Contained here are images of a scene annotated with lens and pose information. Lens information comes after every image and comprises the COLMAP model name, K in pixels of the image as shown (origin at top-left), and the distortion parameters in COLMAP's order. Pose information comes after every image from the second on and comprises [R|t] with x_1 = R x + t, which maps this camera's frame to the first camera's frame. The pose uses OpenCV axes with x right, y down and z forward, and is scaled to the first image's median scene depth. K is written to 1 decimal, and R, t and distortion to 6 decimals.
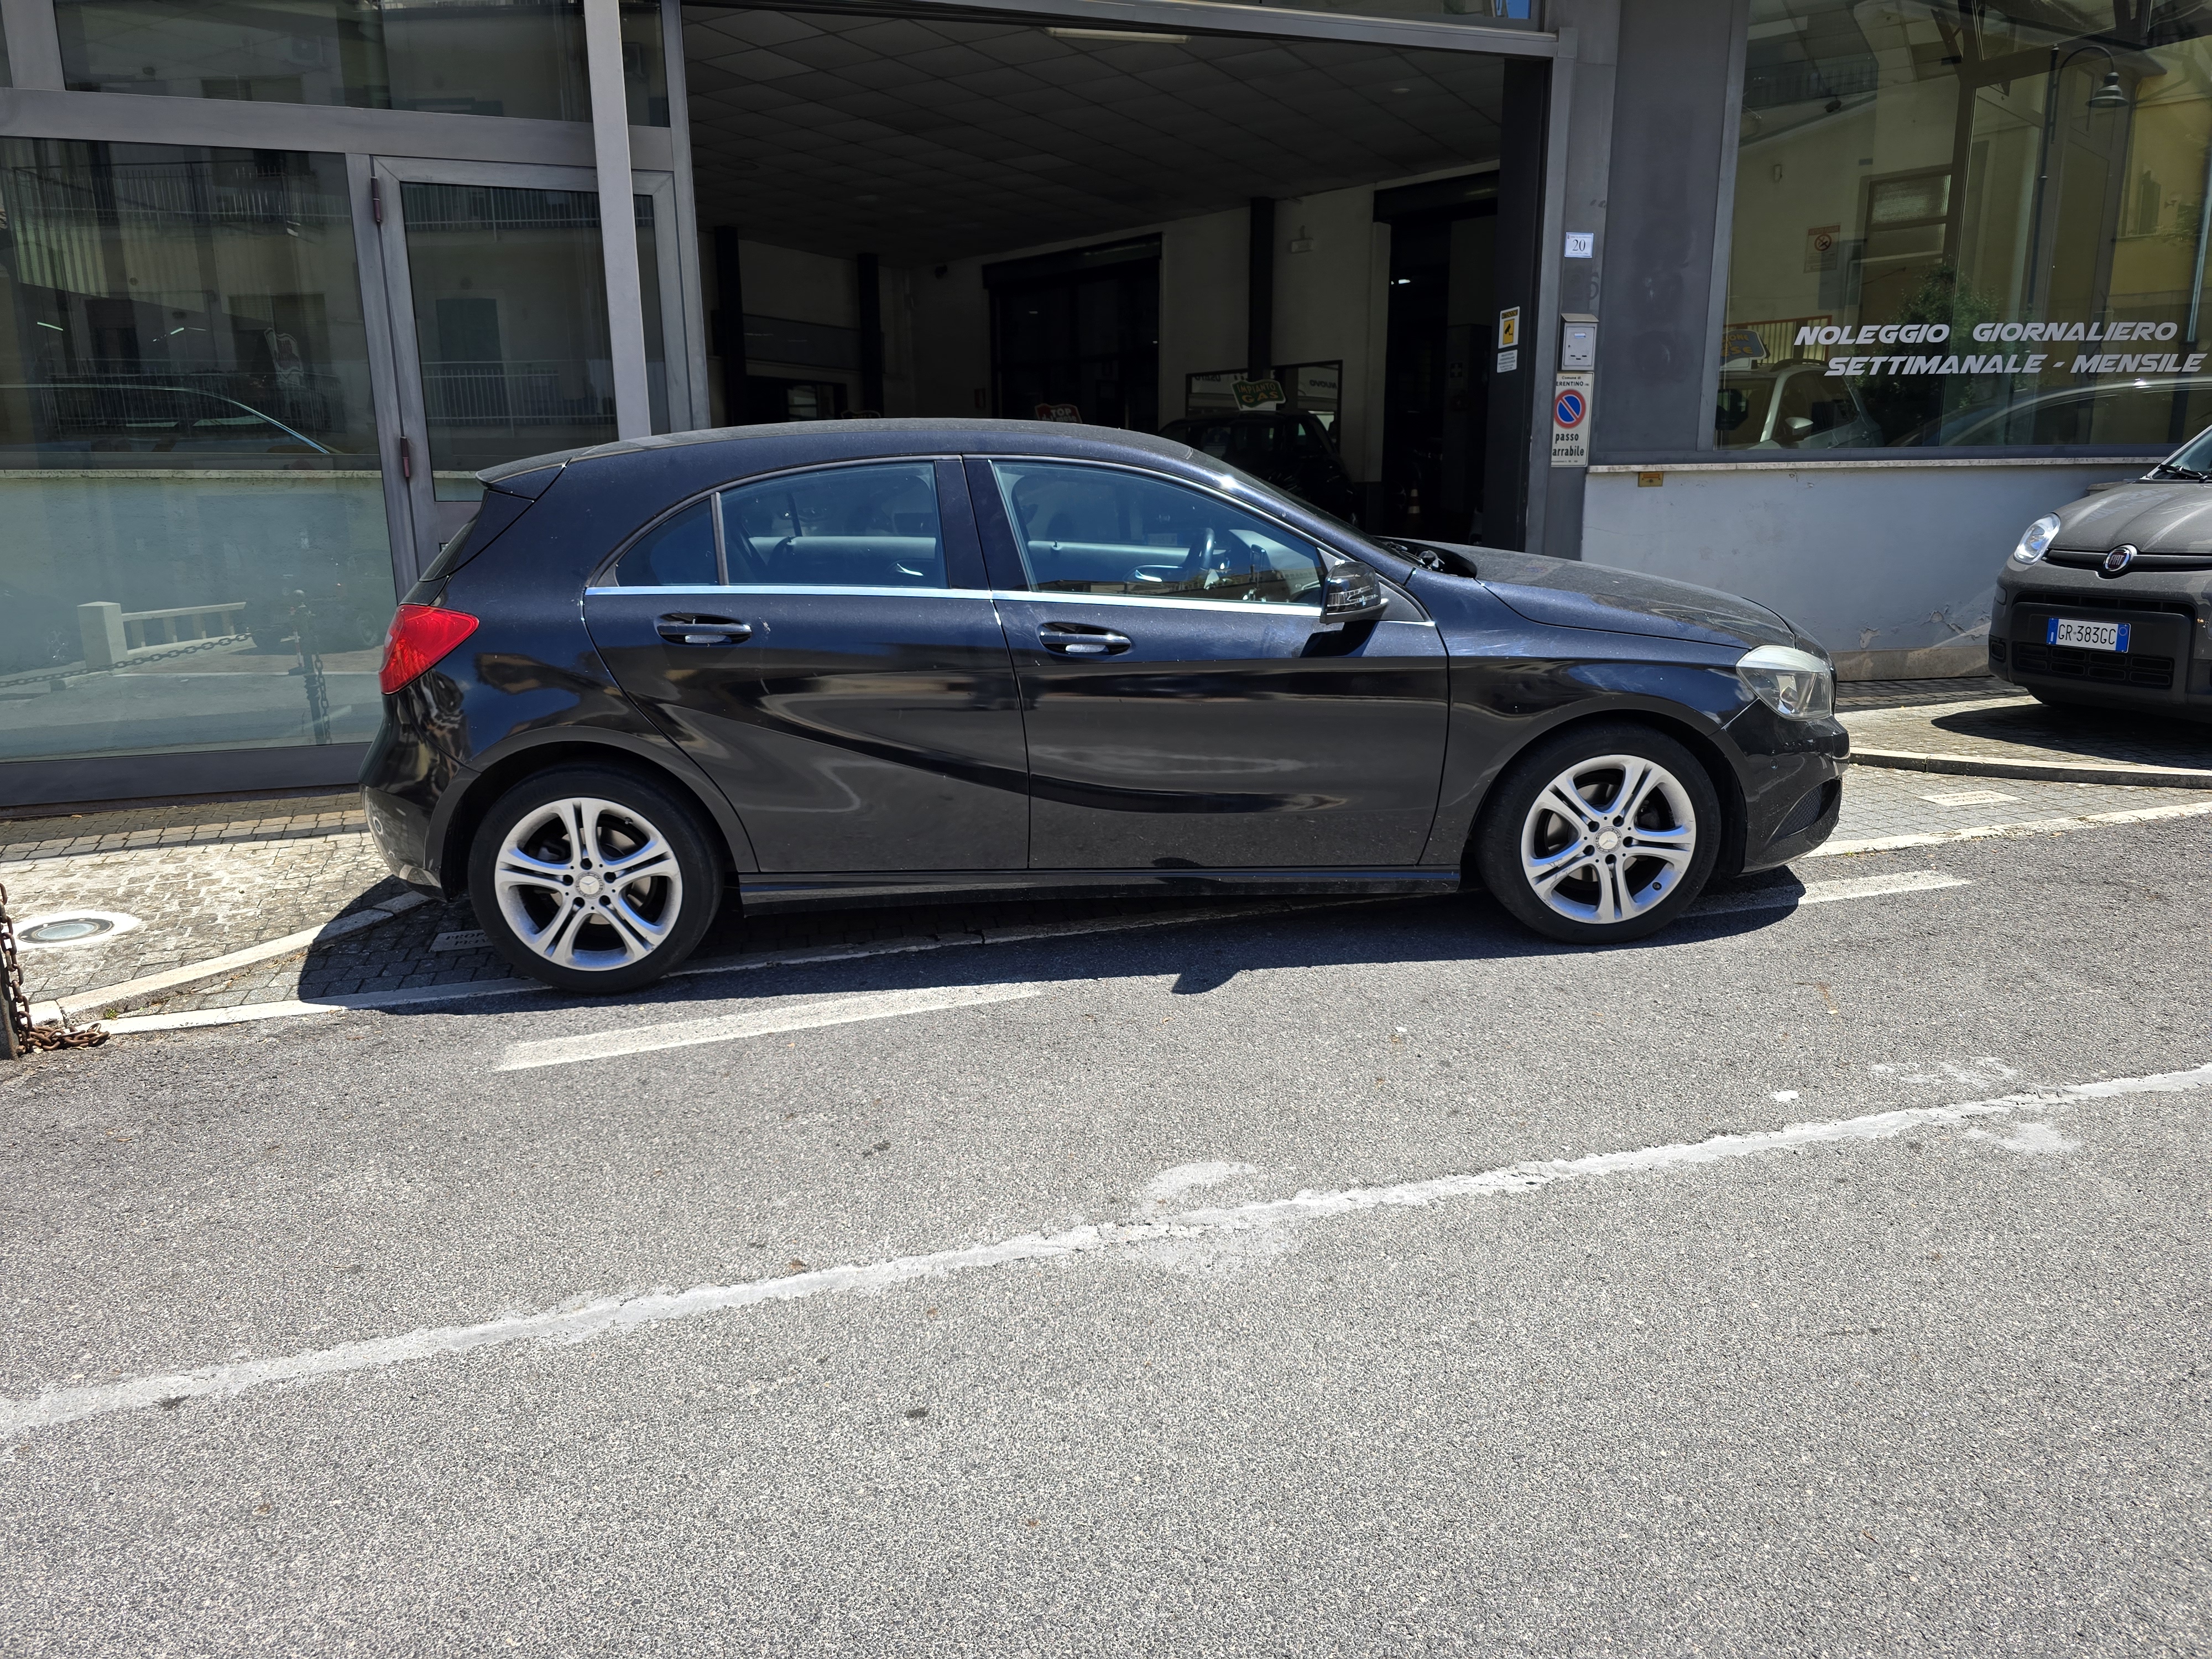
lens RADIAL K [[1494.1, 0, 1099.3], [0, 1494.1, 822.5], [0, 0, 1]] dist [0.038963, -0.025083]
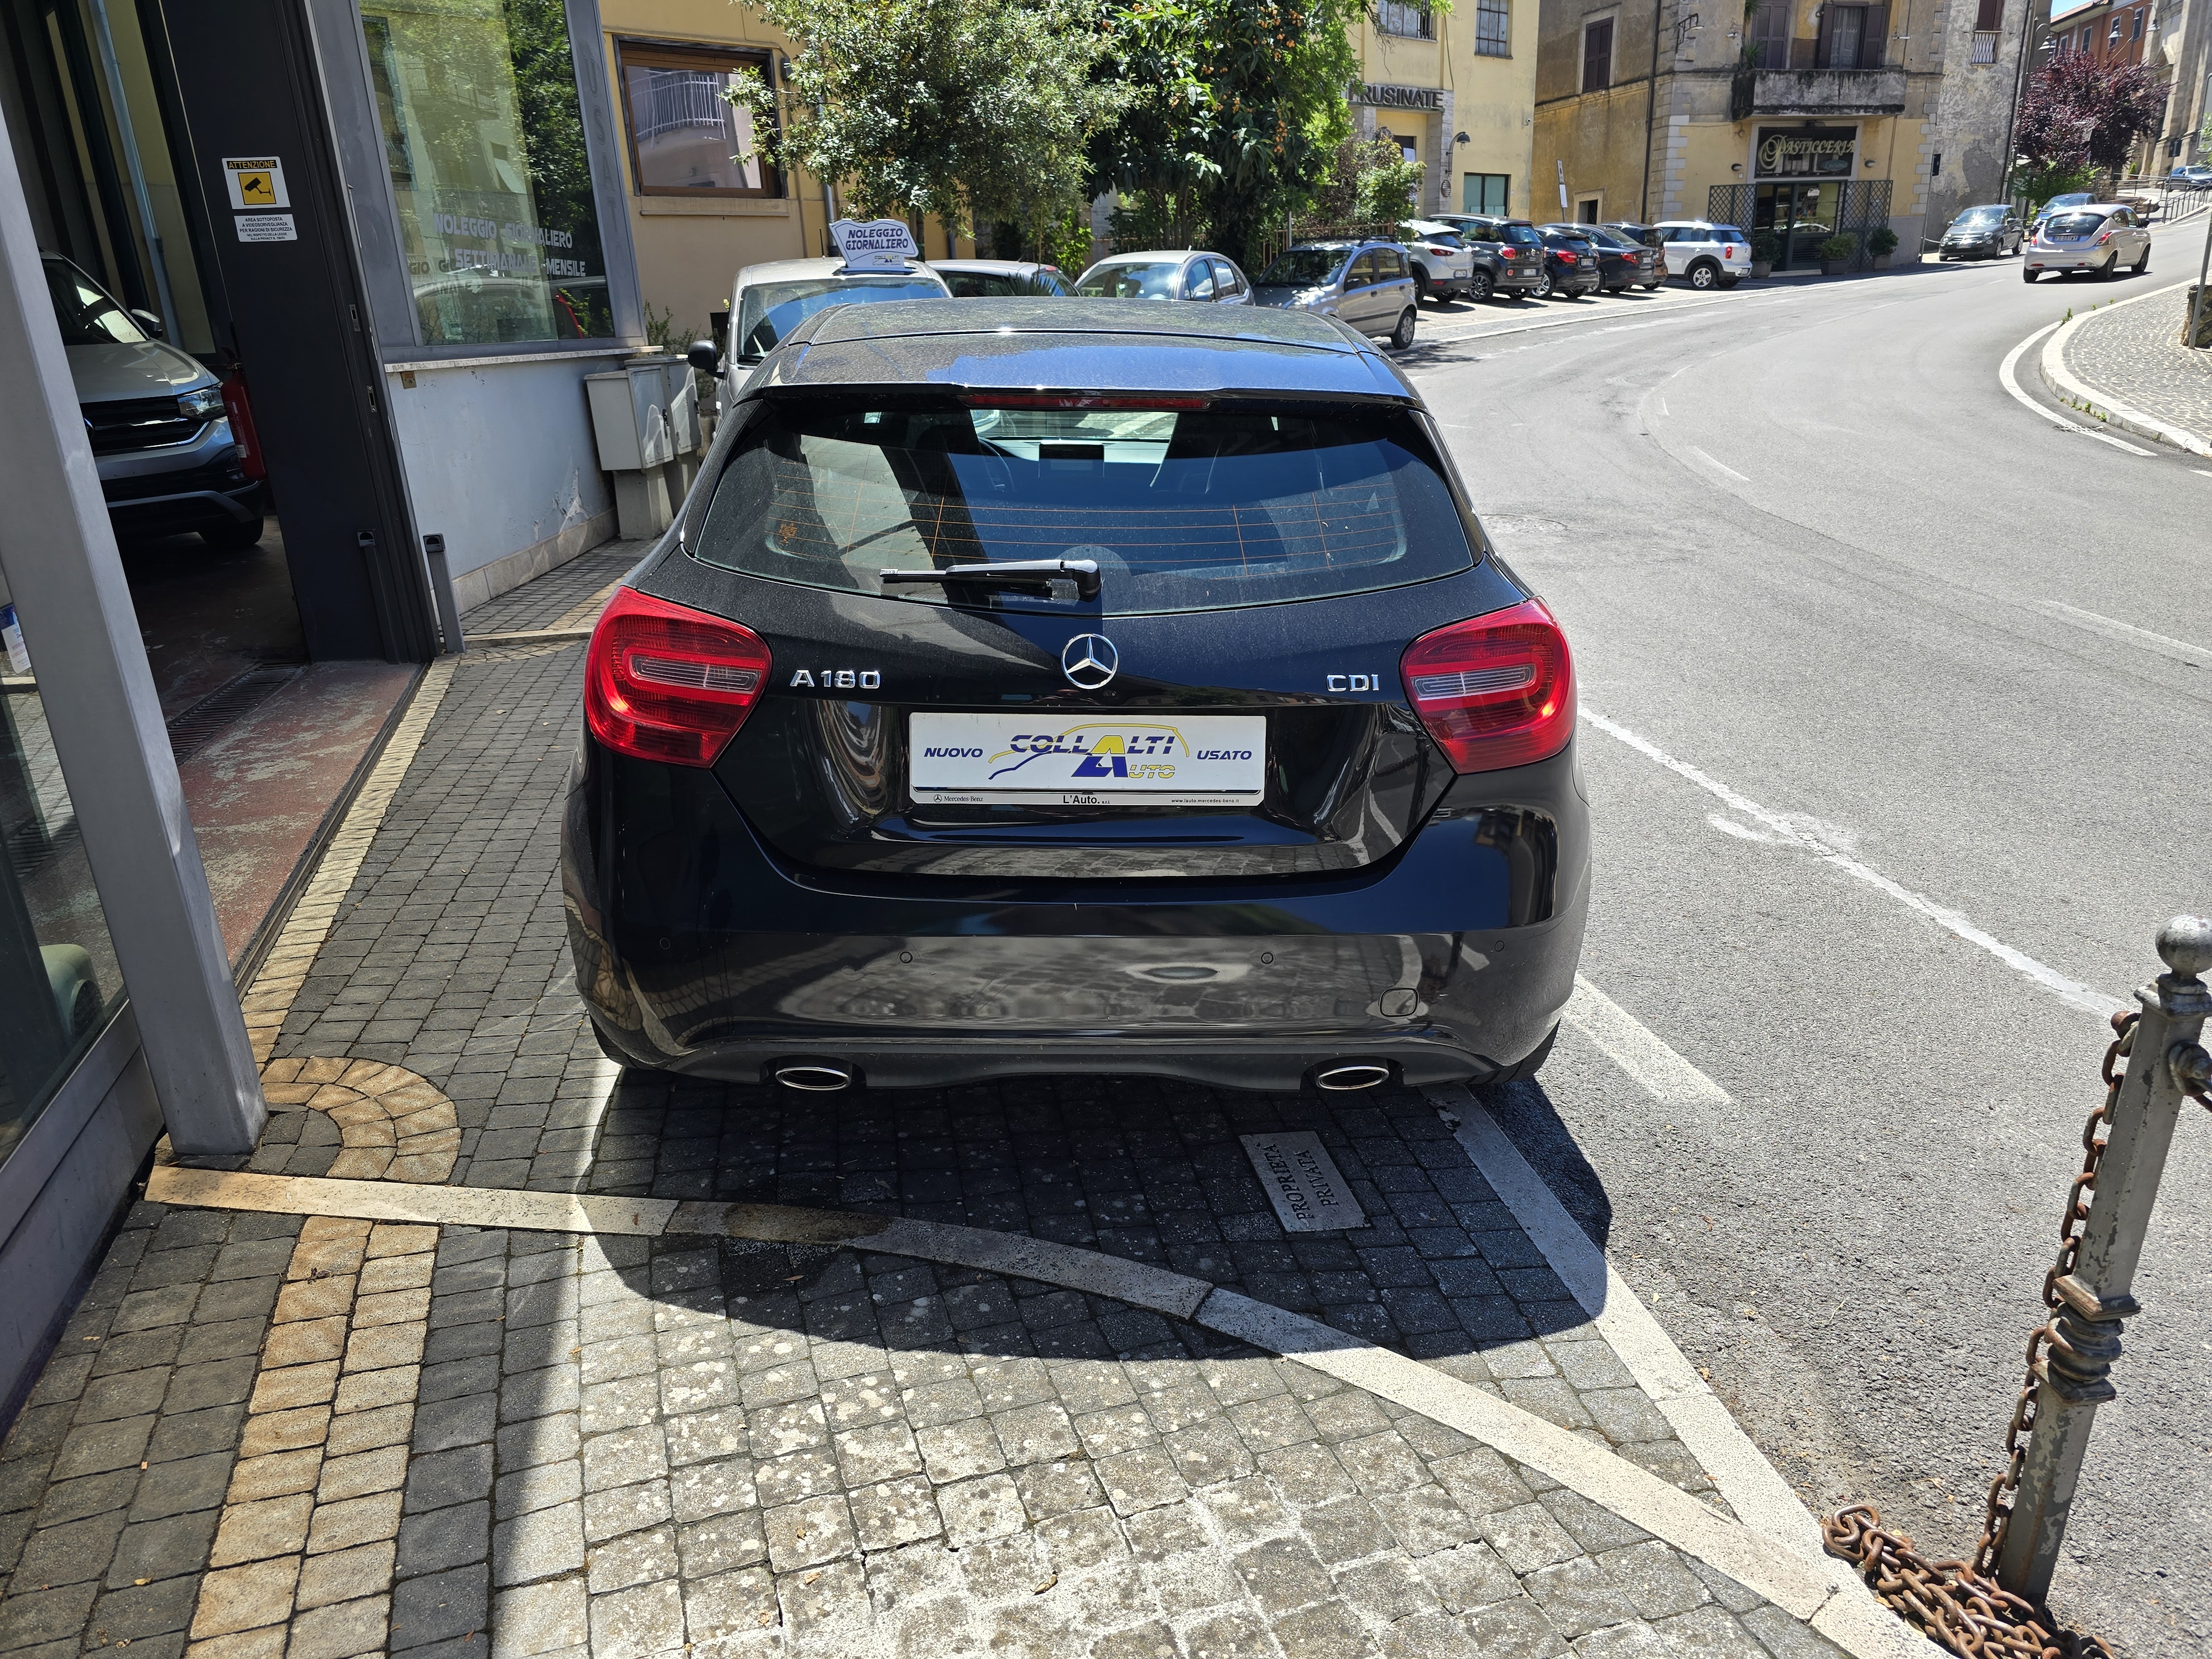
lens RADIAL K [[1494.1, 0, 1088.5], [0, 1494.1, 832.0], [0, 0, 1]] dist [0.038963, -0.025083]
pose [[0.037196, -0.317737, 0.947449, -1.024573], [0.254186, 0.919929, 0.298529, -0.275187], [-0.966440, 0.229725, 0.114982, 1.078975]]
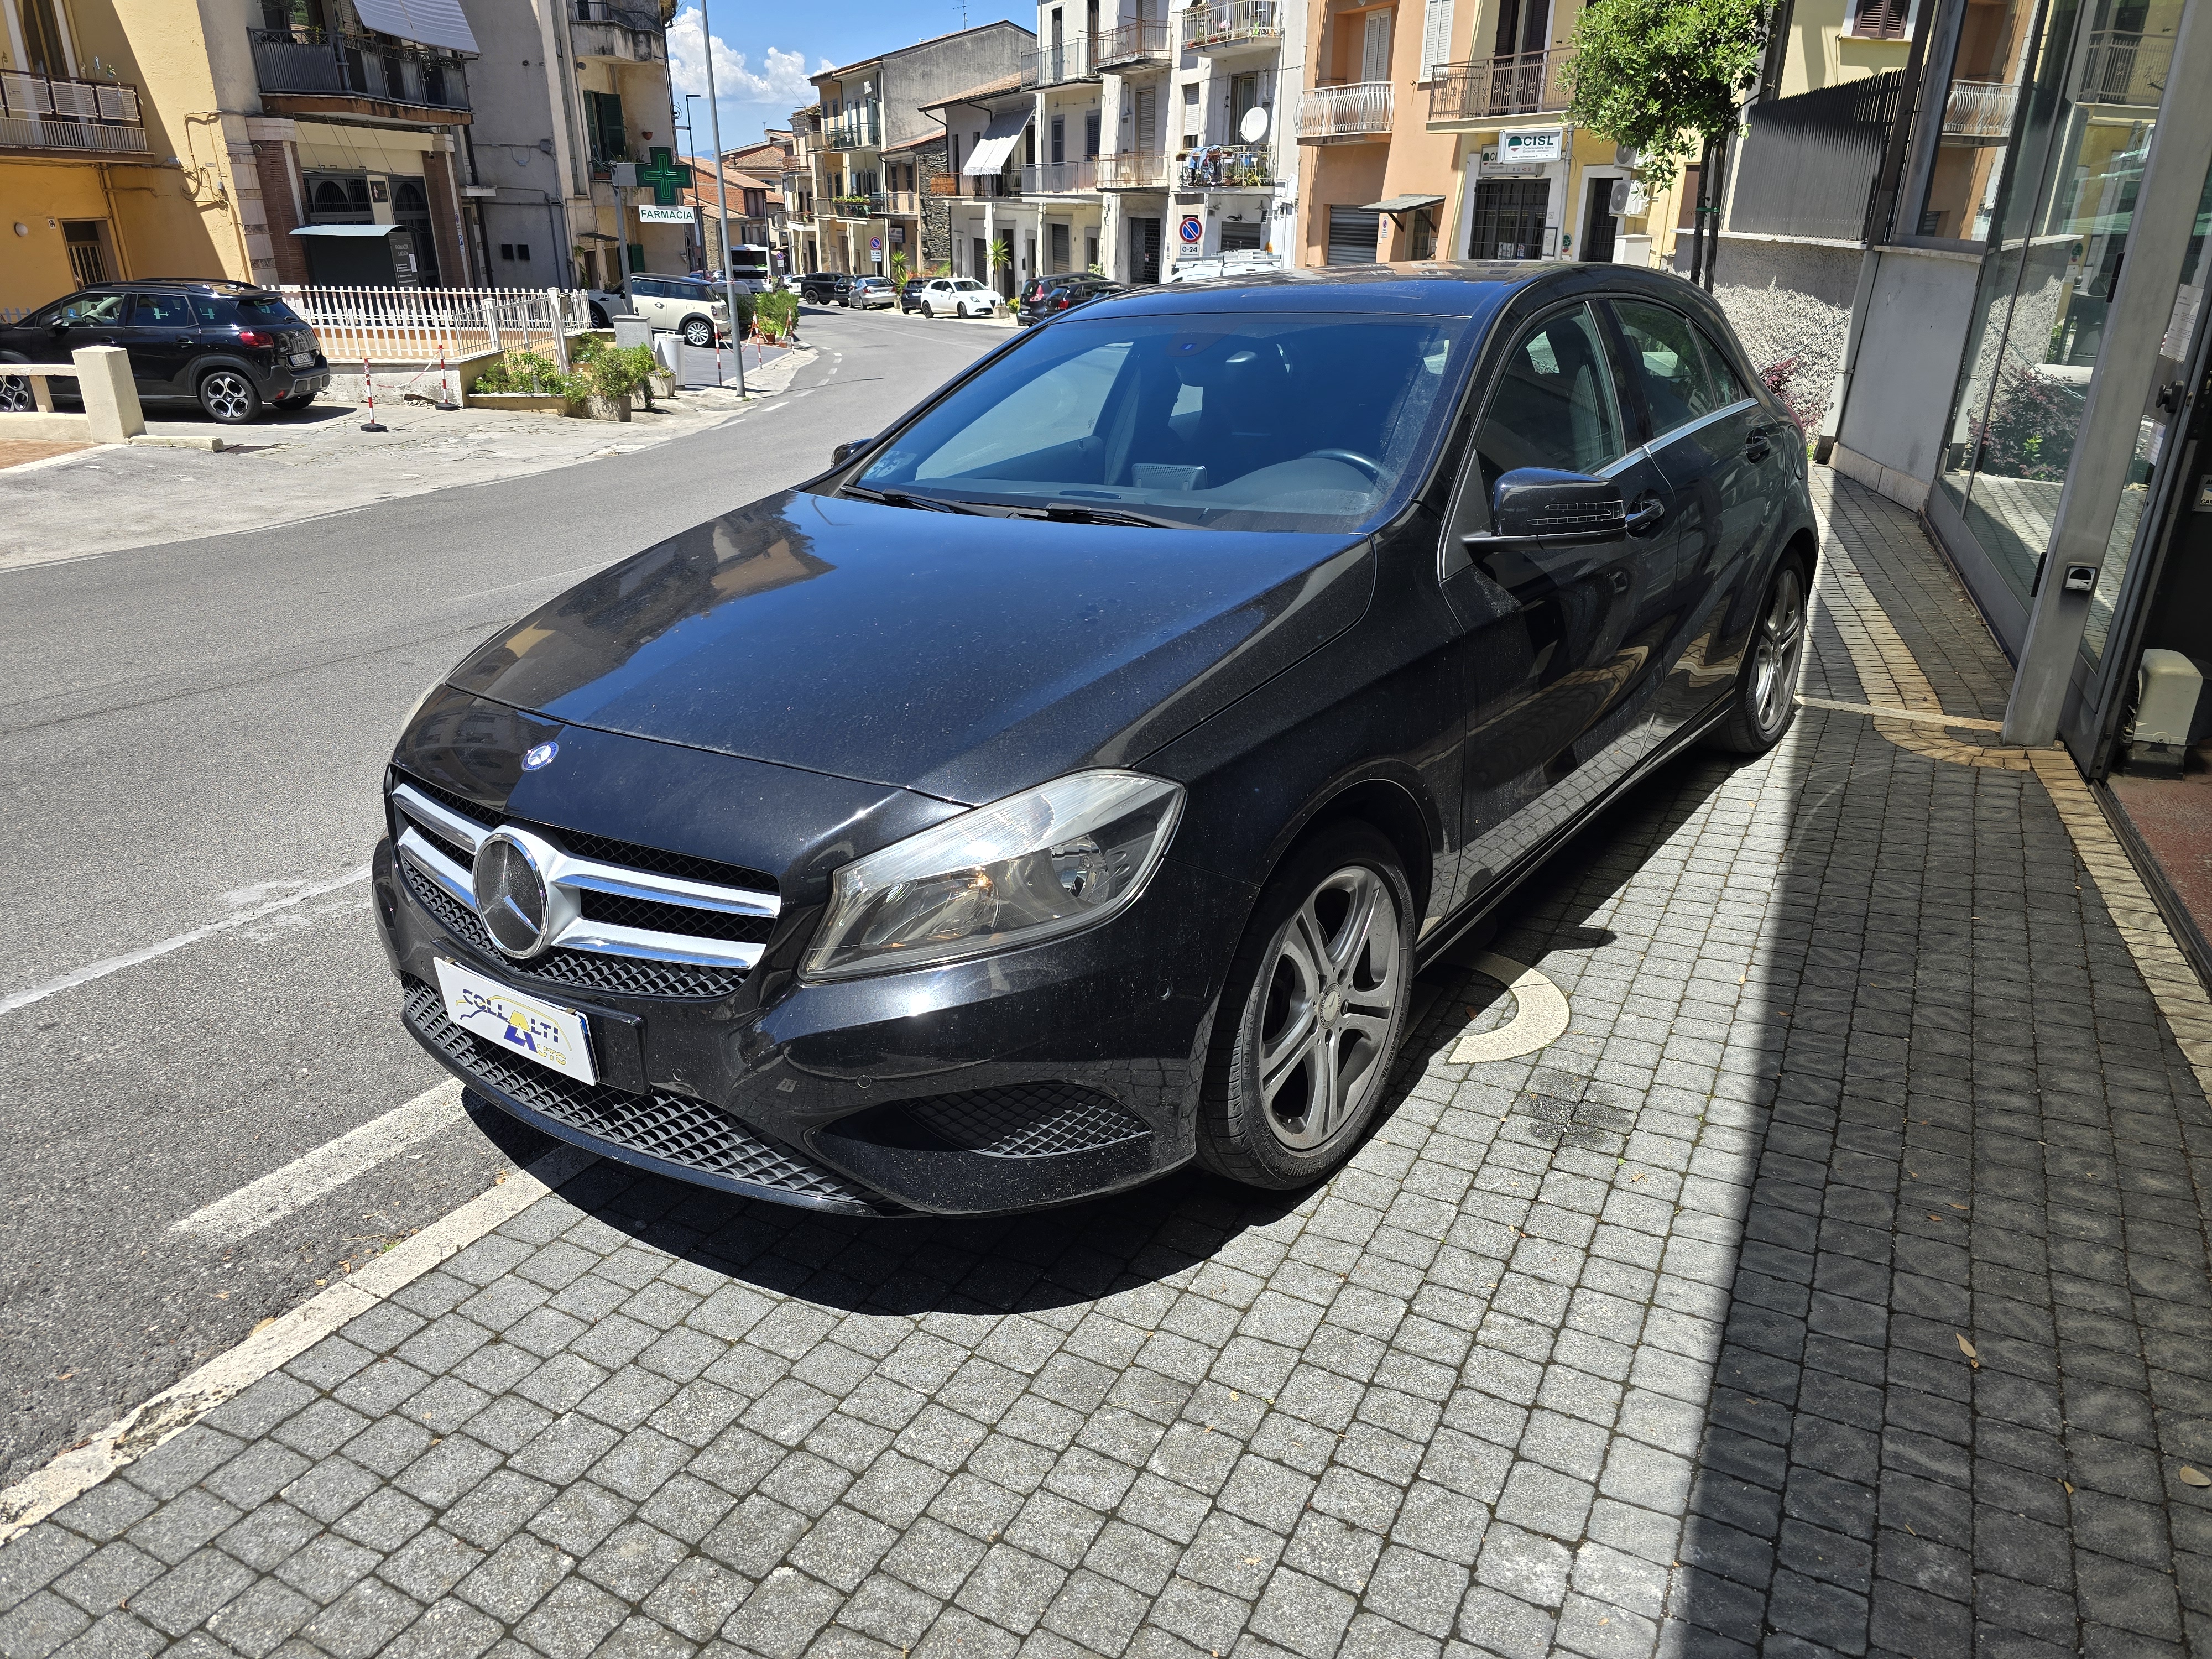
lens RADIAL K [[1494.1, 0, 1104.2], [0, 1494.1, 829.6], [0, 0, 1]] dist [0.038963, -0.025083]
pose [[-0.645279, 0.301429, -0.701965, 0.780680], [-0.164198, 0.842668, 0.512786, -0.458099], [0.746093, 0.446151, -0.494262, 1.621256]]
